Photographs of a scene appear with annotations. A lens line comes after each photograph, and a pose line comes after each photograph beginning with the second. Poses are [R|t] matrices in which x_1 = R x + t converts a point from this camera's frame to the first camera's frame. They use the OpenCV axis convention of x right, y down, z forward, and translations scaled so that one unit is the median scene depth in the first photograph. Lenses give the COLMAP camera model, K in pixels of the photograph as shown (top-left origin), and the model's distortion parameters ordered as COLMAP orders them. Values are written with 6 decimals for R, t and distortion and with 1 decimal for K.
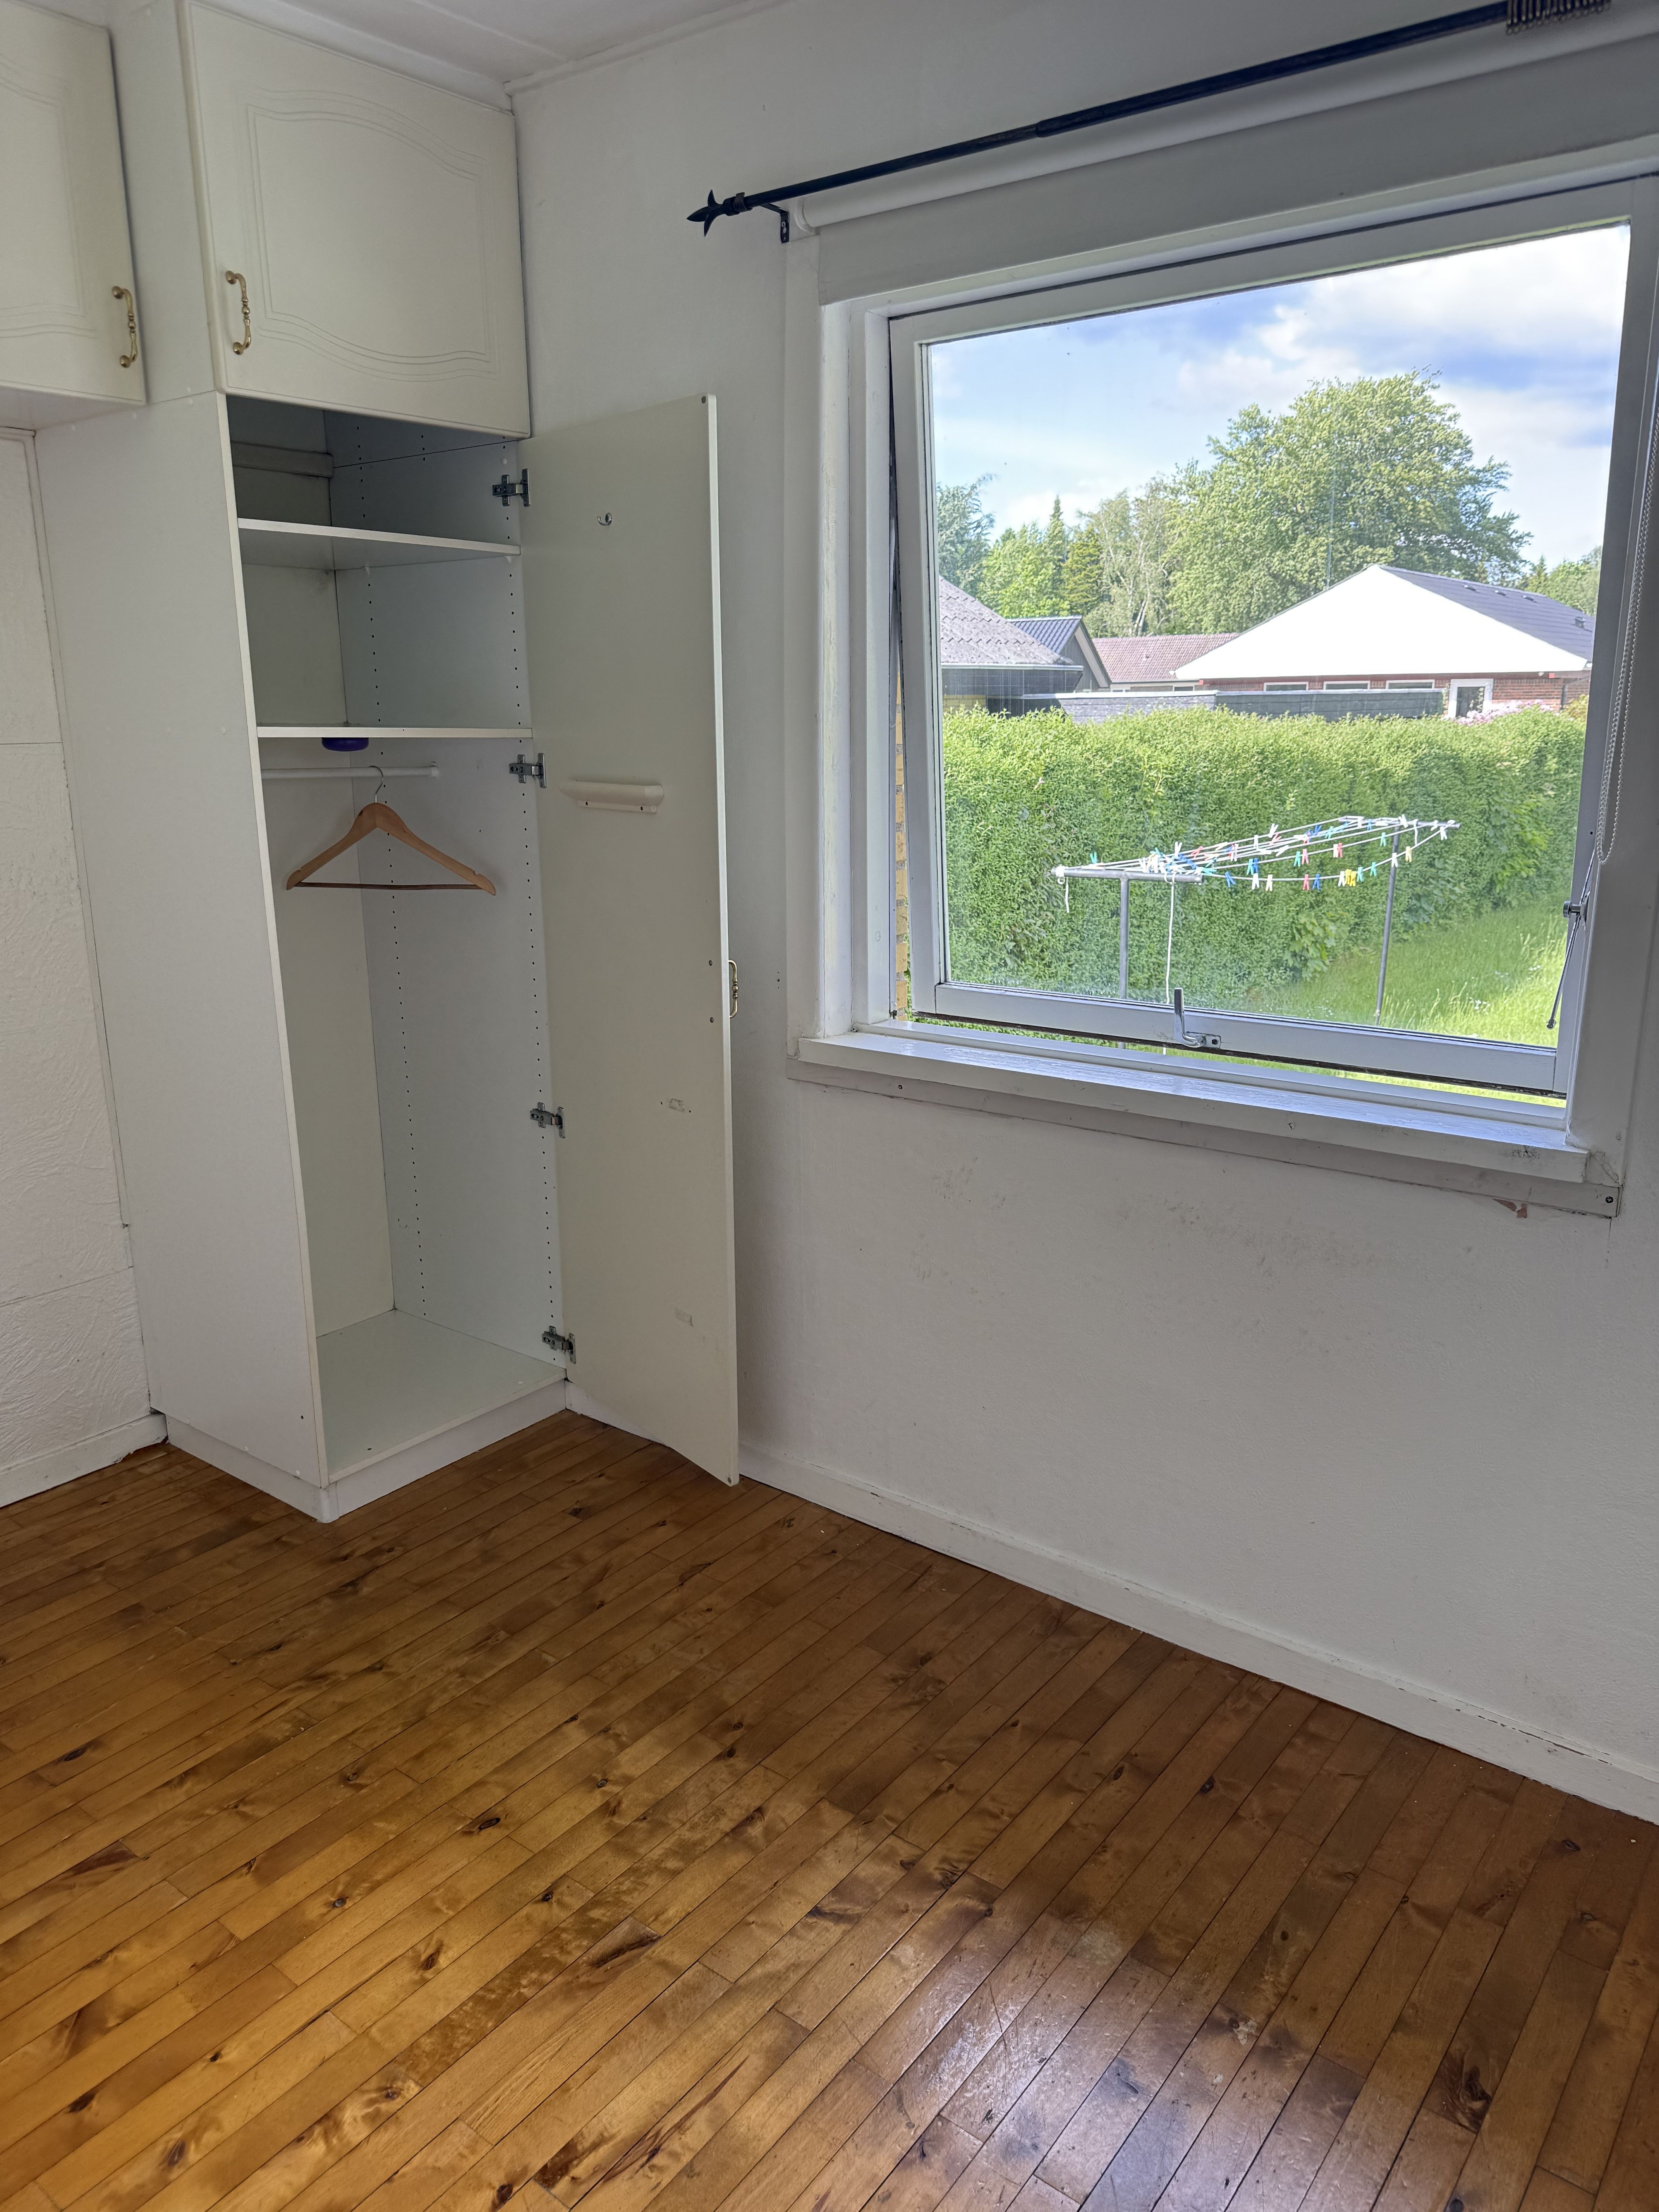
lens RADIAL K [[1596.0, 0, 829.5], [0, 1596.0, 1106.0], [0, 0, 1]] dist [0.004588, 0.000335]
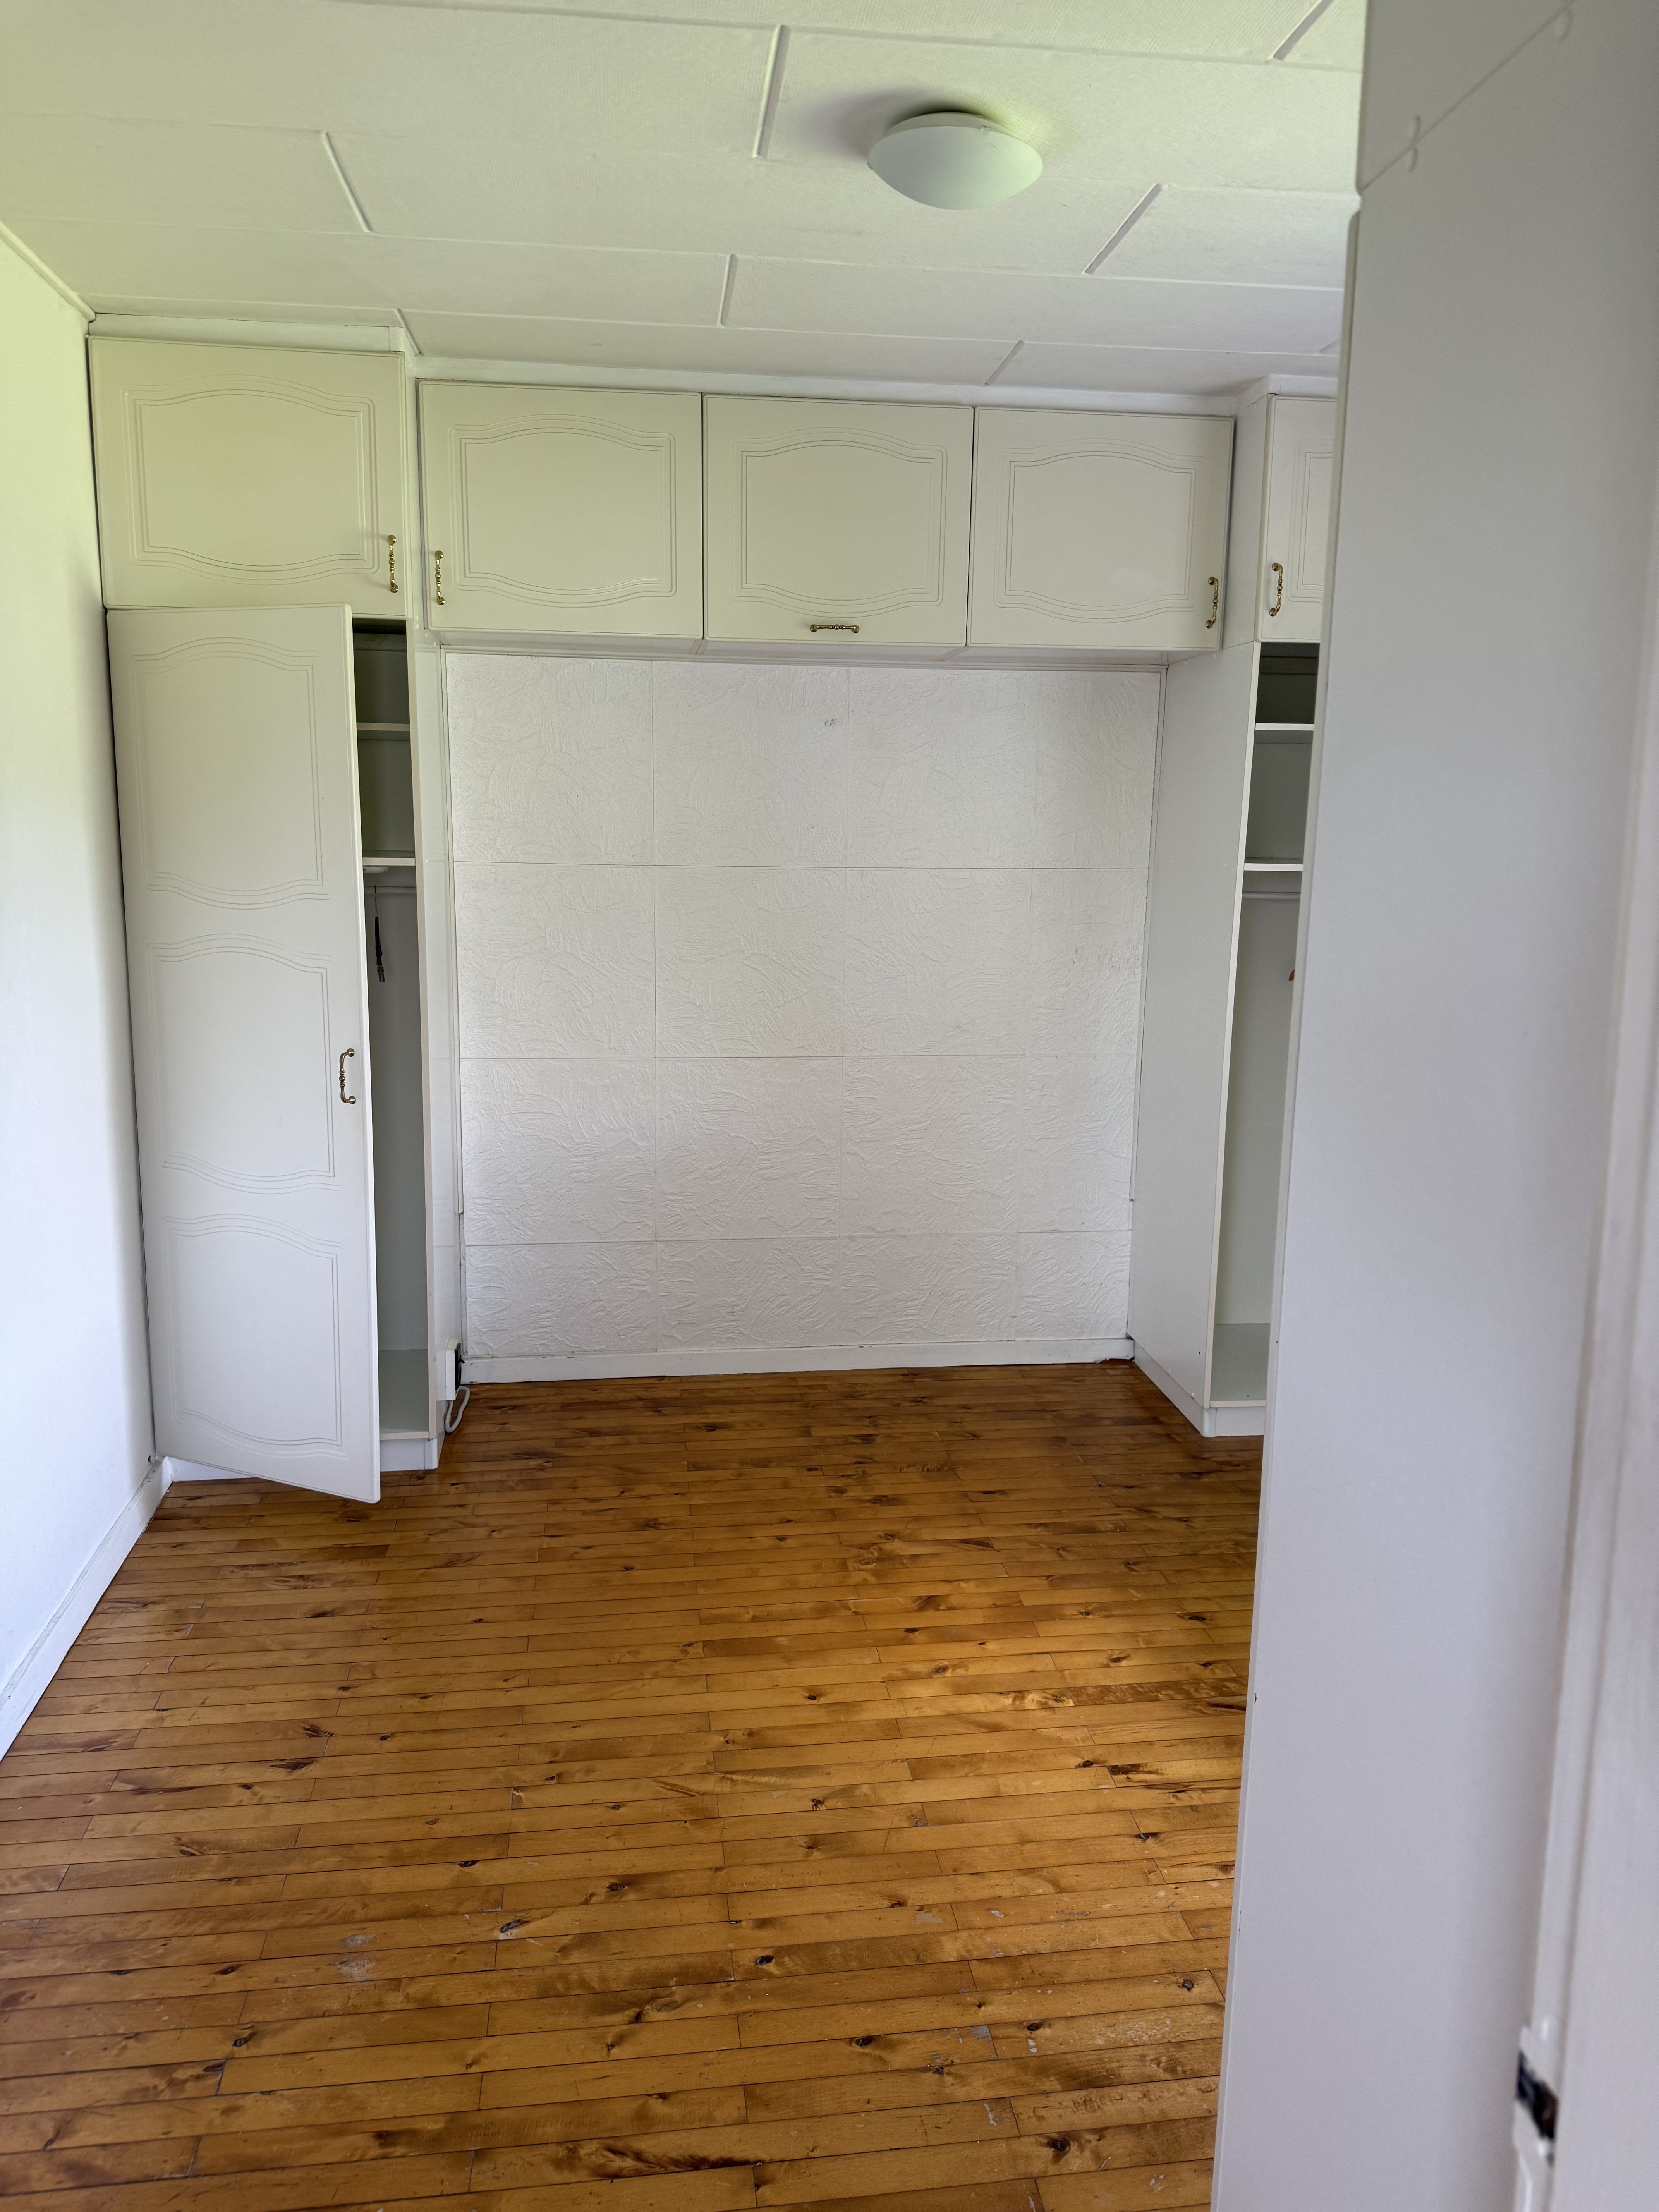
lens RADIAL K [[1596.0, 0, 829.5], [0, 1596.0, 1106.0], [0, 0, 1]] dist [0.004588, 0.000335]
pose [[0.710412, 0.141161, -0.689484, 0.481638], [-0.196220, 0.980559, -0.001422, 0.065944], [0.675879, 0.136301, 0.724300, -0.327949]]
